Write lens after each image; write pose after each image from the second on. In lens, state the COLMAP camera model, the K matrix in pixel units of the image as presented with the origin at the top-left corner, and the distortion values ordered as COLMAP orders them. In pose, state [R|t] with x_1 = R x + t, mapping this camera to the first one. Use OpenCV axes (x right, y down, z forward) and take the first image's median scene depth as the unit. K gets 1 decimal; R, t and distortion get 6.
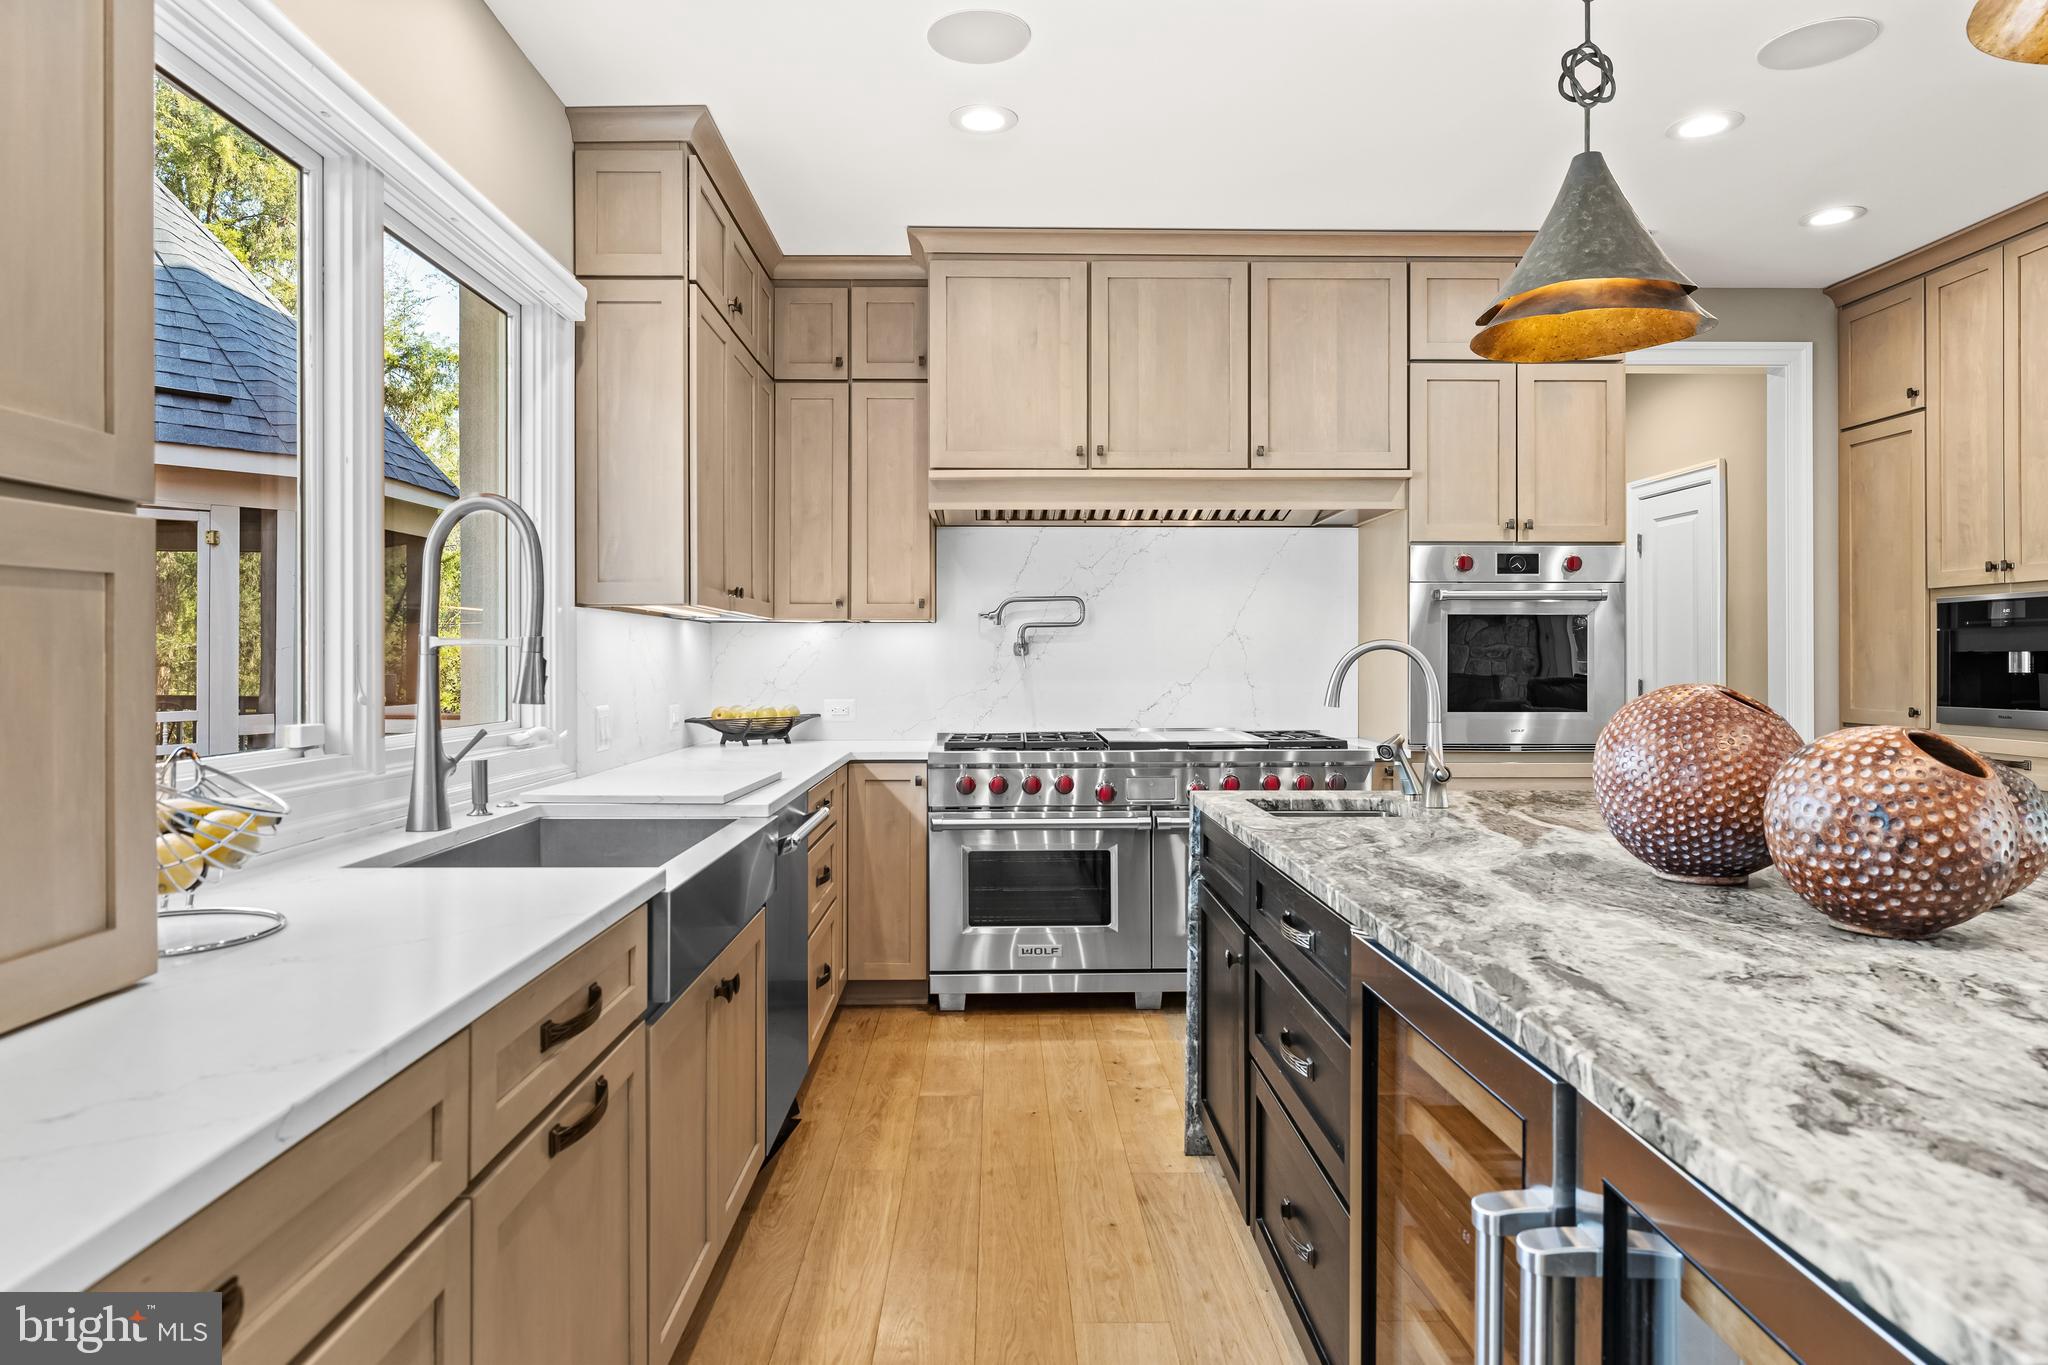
lens RADIAL K [[1217.2, 0, 1014.6], [0, 1217.2, 661.2], [0, 0, 1]] dist [-0.002466, -0.000990]
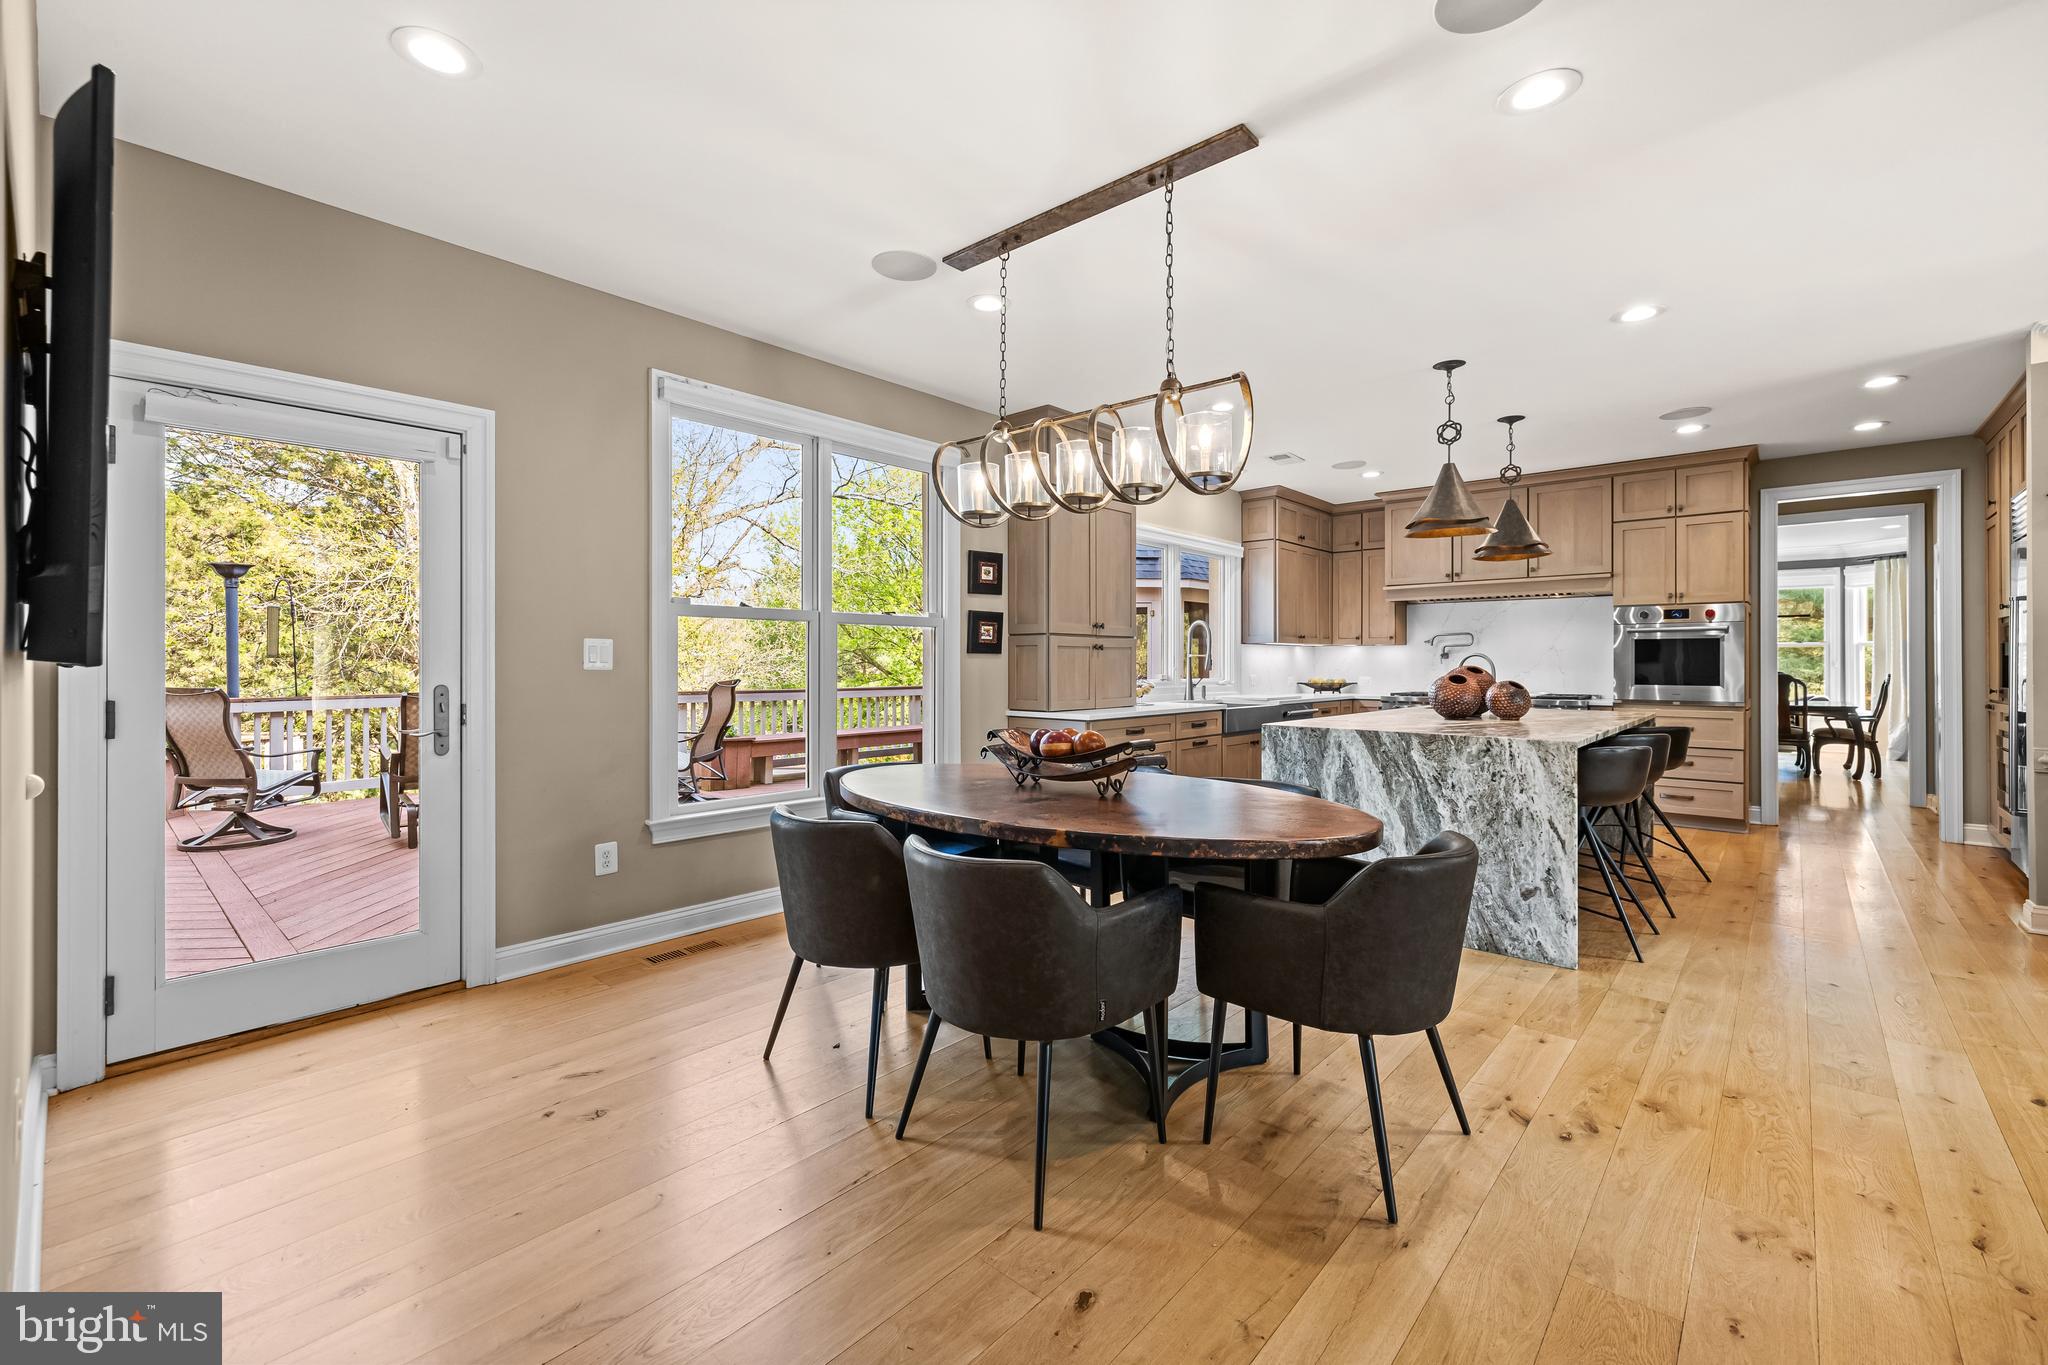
lens RADIAL K [[861.7, 0, 1017.3], [0, 861.7, 661.9], [0, 0, 1]] dist [0.002565, -0.000269]
pose [[0.733951, 0.000328, -0.679202, 0.590303], [-0.002167, 0.999996, -0.001858, 0.006774], [0.679199, 0.002836, 0.733949, -0.849966]]
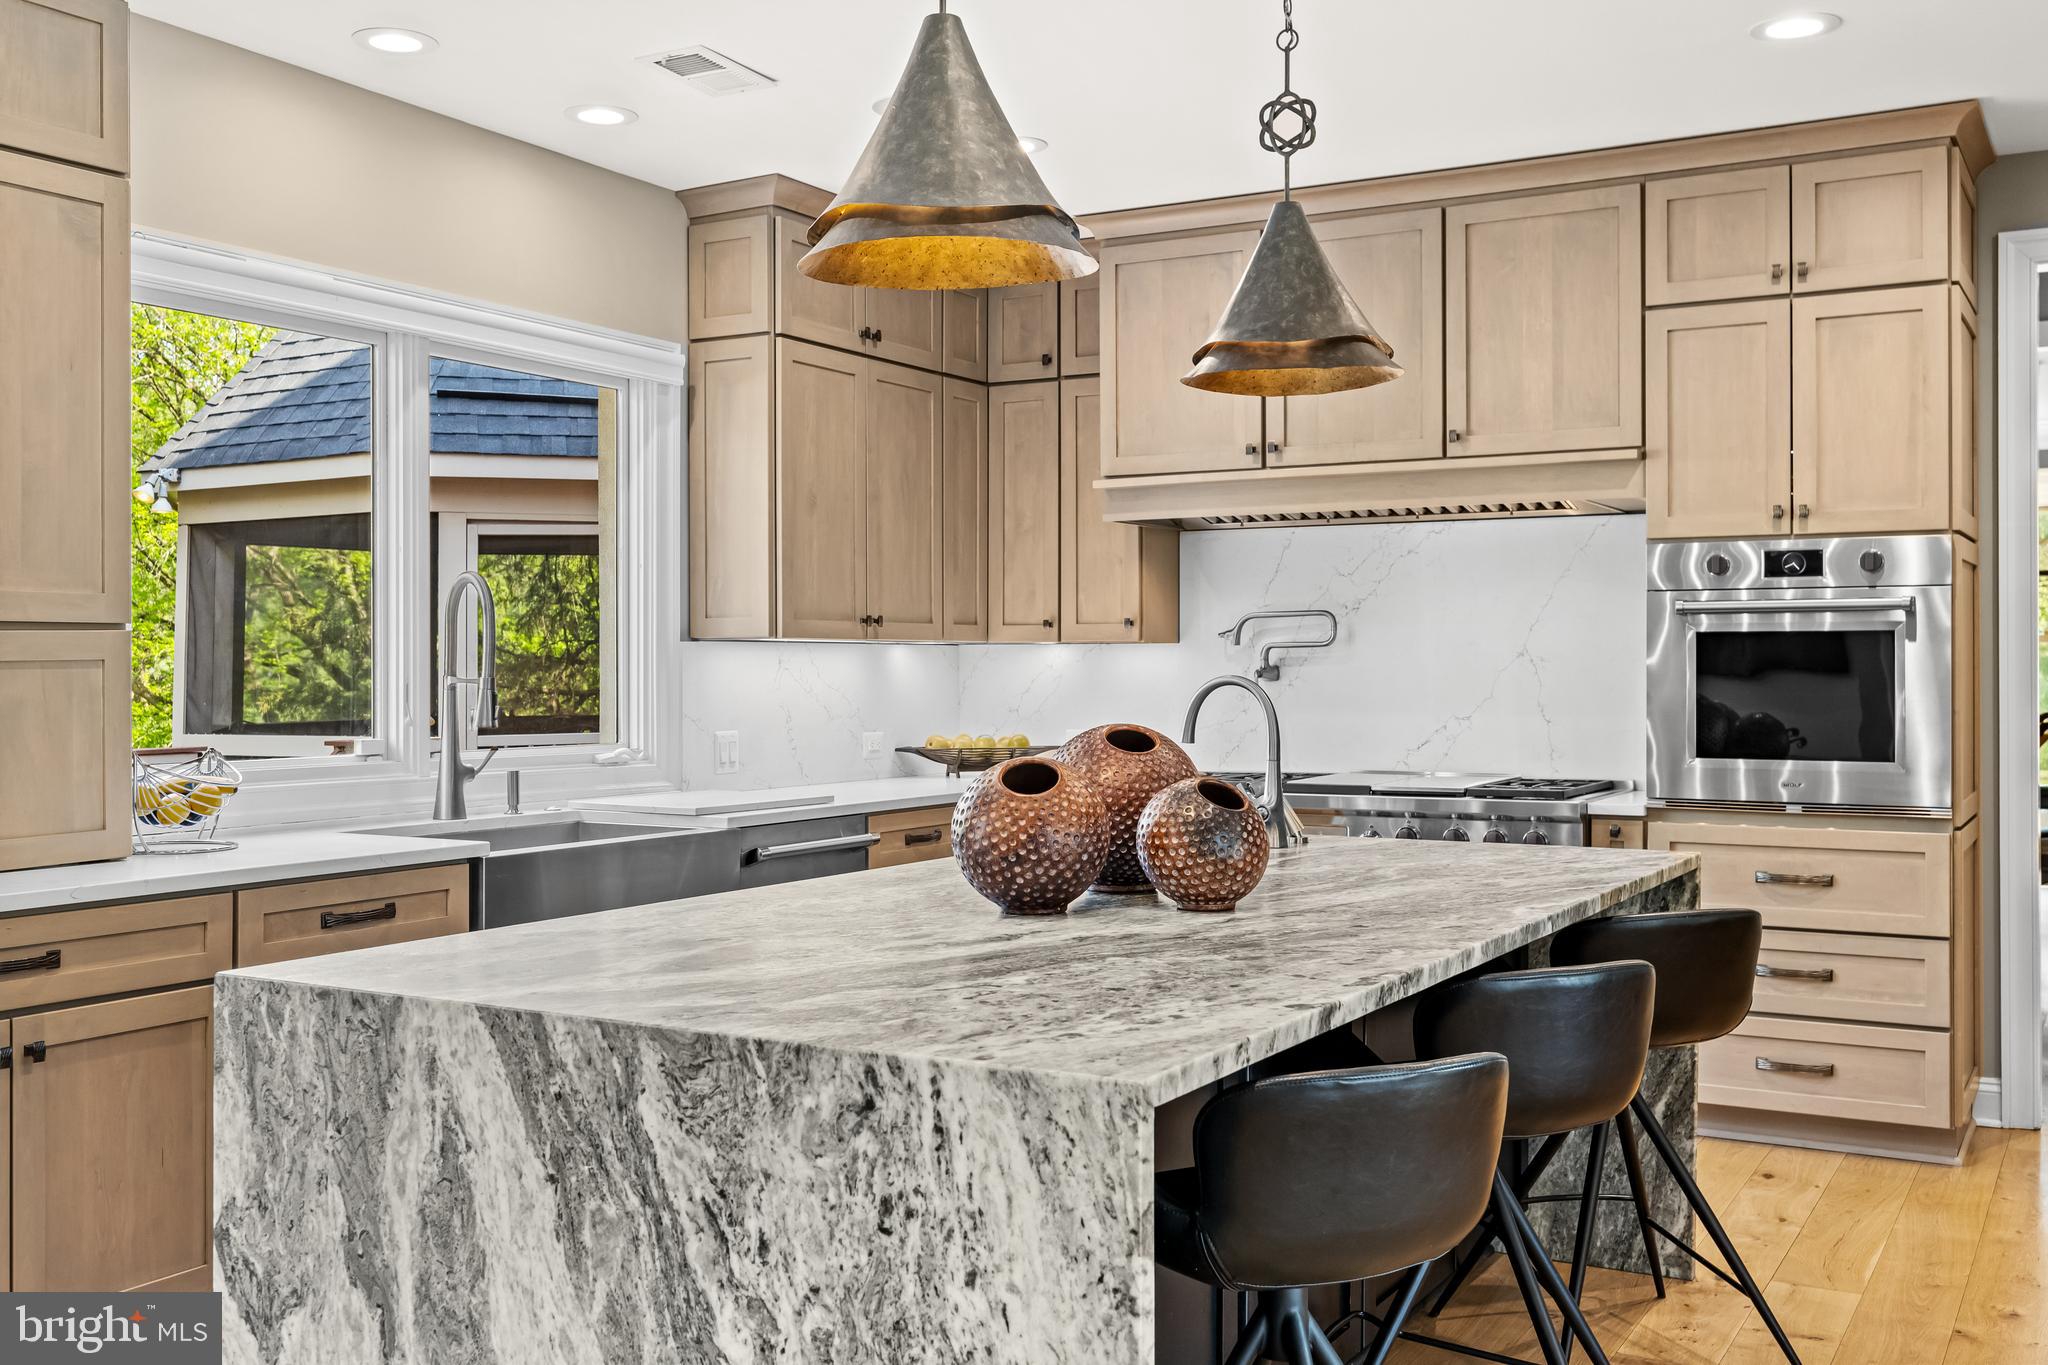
lens RADIAL K [[1980.9, 0, 1018.8], [0, 1980.9, 664.3], [0, 0, 1]] dist [0.008040, -0.012671]
pose [[0.859731, -0.001413, -0.510746, 0.630518], [0.000132, 0.999997, -0.002545, -0.014493], [0.510748, 0.002120, 0.859728, -0.302851]]
